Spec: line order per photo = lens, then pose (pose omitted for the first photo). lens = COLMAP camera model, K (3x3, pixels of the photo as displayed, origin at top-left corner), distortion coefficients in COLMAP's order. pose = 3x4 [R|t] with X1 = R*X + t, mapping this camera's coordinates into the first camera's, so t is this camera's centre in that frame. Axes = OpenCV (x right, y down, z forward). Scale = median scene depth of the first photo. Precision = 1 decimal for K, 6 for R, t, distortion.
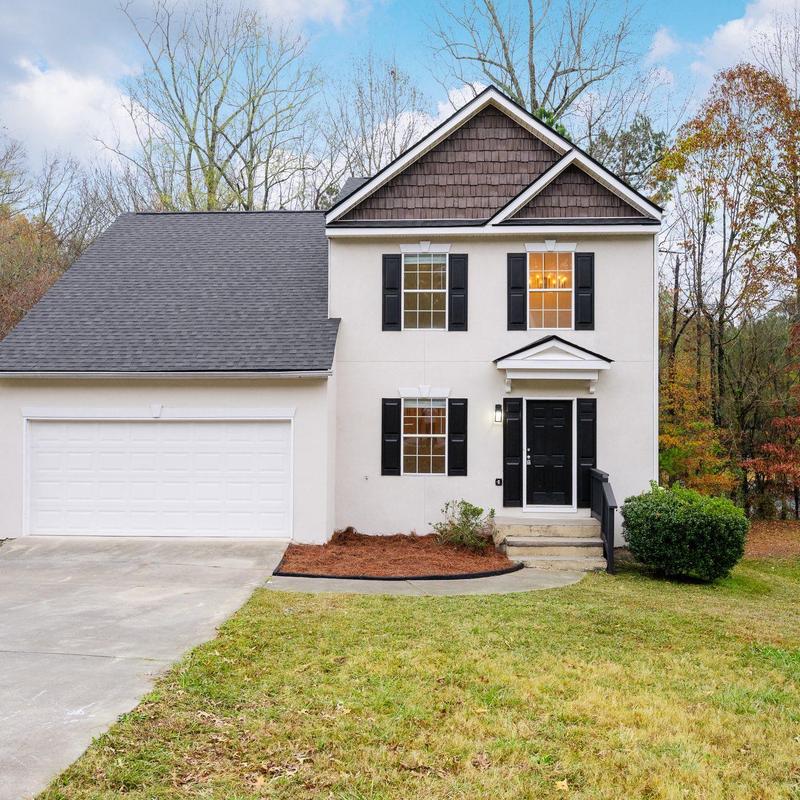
lens RADIAL K [[787.6, 0, 400.0], [0, 787.6, 400.0], [0, 0, 1]] dist [-0.001863, -0.004729]
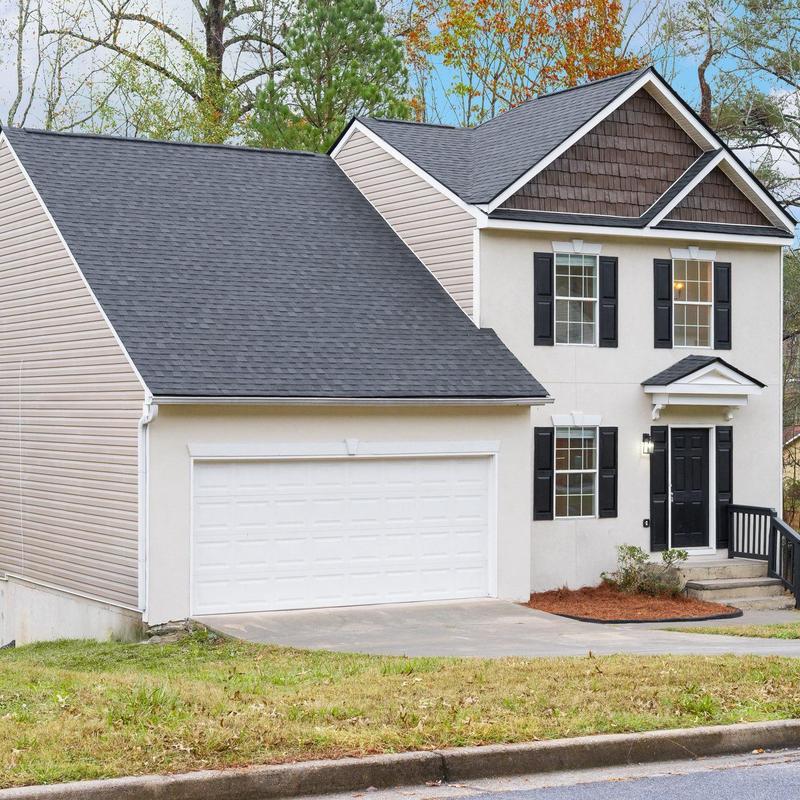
lens RADIAL K [[1753.4, 0, 400.0], [0, 1753.4, 400.0], [0, 0, 1]] dist [-0.006157, 0.021486]
pose [[0.840638, 0.002423, 0.541592, -1.143785], [-0.005746, 0.999974, 0.004445, -0.038129], [-0.541567, -0.006849, 0.840630, -0.470423]]
